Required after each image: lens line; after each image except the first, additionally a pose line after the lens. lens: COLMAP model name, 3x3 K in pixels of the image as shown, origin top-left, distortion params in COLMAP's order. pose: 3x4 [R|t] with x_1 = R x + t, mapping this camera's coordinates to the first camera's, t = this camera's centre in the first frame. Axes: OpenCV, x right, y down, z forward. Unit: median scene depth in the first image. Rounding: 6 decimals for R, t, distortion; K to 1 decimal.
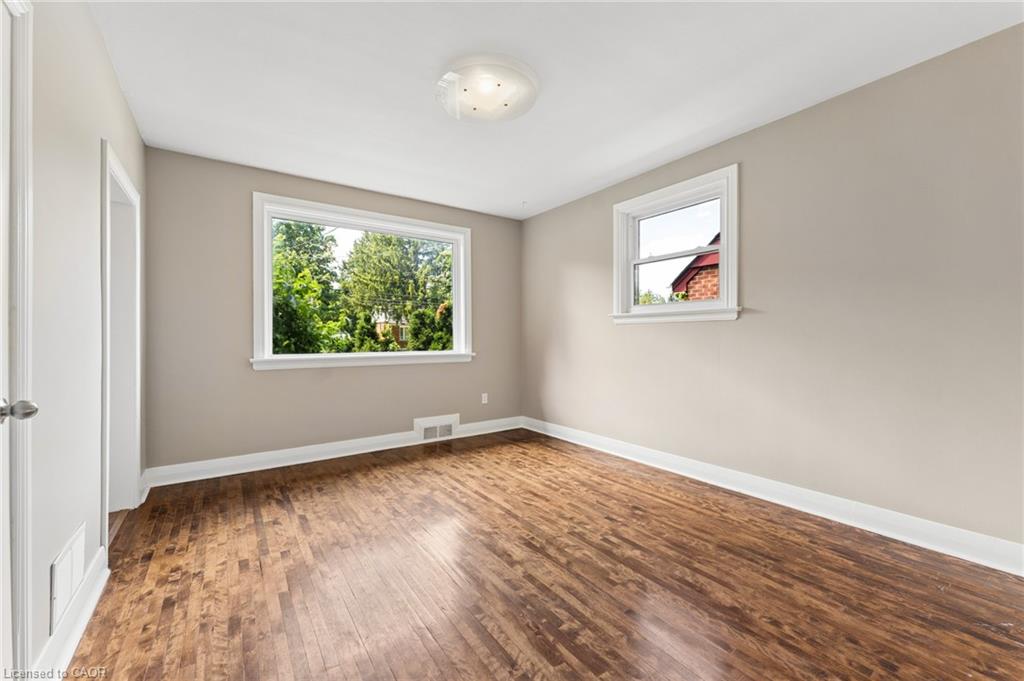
lens RADIAL K [[415.0, 0, 511.7], [0, 415.0, 336.4], [0, 0, 1]] dist [-0.003284, 0.000039]
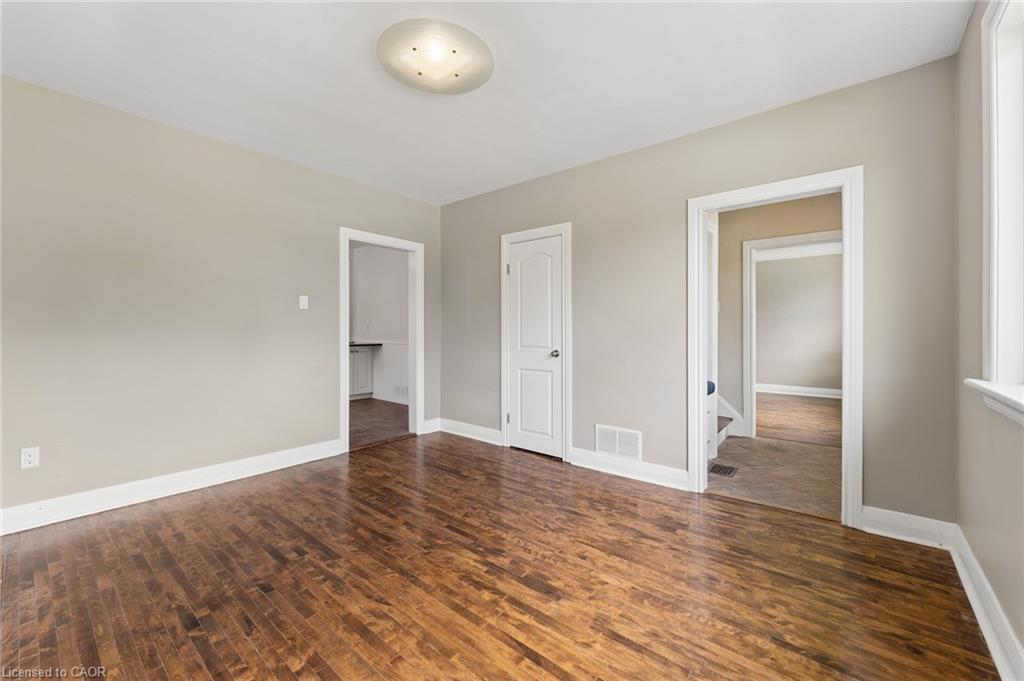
lens RADIAL K [[415.0, 0, 514.6], [0, 415.0, 333.3], [0, 0, 1]] dist [-0.003284, 0.000039]
pose [[-0.964238, 0.003289, -0.265016, 0.011900], [0.002604, 0.999992, 0.002935, -0.003977], [0.265023, 0.002140, -0.964240, 1.834473]]
